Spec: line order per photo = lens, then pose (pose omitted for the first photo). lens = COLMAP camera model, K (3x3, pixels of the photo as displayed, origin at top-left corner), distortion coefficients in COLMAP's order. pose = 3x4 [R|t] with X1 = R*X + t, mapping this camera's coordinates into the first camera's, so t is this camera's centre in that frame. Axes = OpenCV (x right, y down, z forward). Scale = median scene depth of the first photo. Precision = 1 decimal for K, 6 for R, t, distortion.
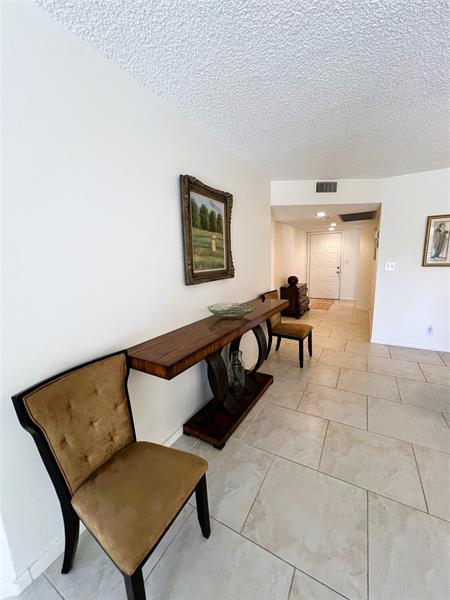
lens RADIAL K [[242.3, 0, 229.7], [0, 242.3, 296.1], [0, 0, 1]] dist [0.000783, -0.001022]
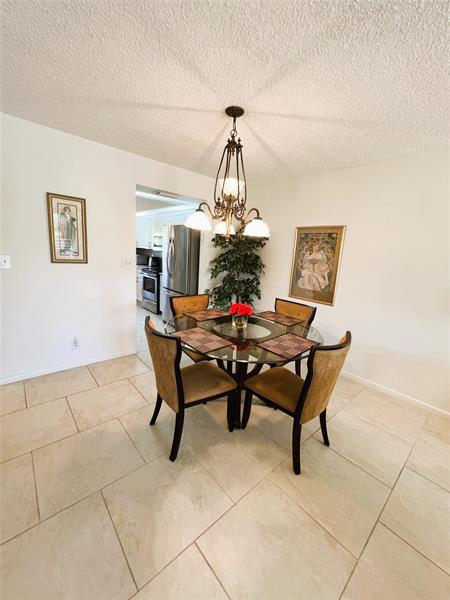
lens RADIAL K [[242.3, 0, 227.5], [0, 242.3, 298.9], [0, 0, 1]] dist [0.000783, -0.001022]
pose [[0.323719, -0.145599, 0.934883, 0.420250], [0.084437, 0.988592, 0.124725, -0.095161], [-0.942378, 0.038563, 0.332320, 0.411738]]
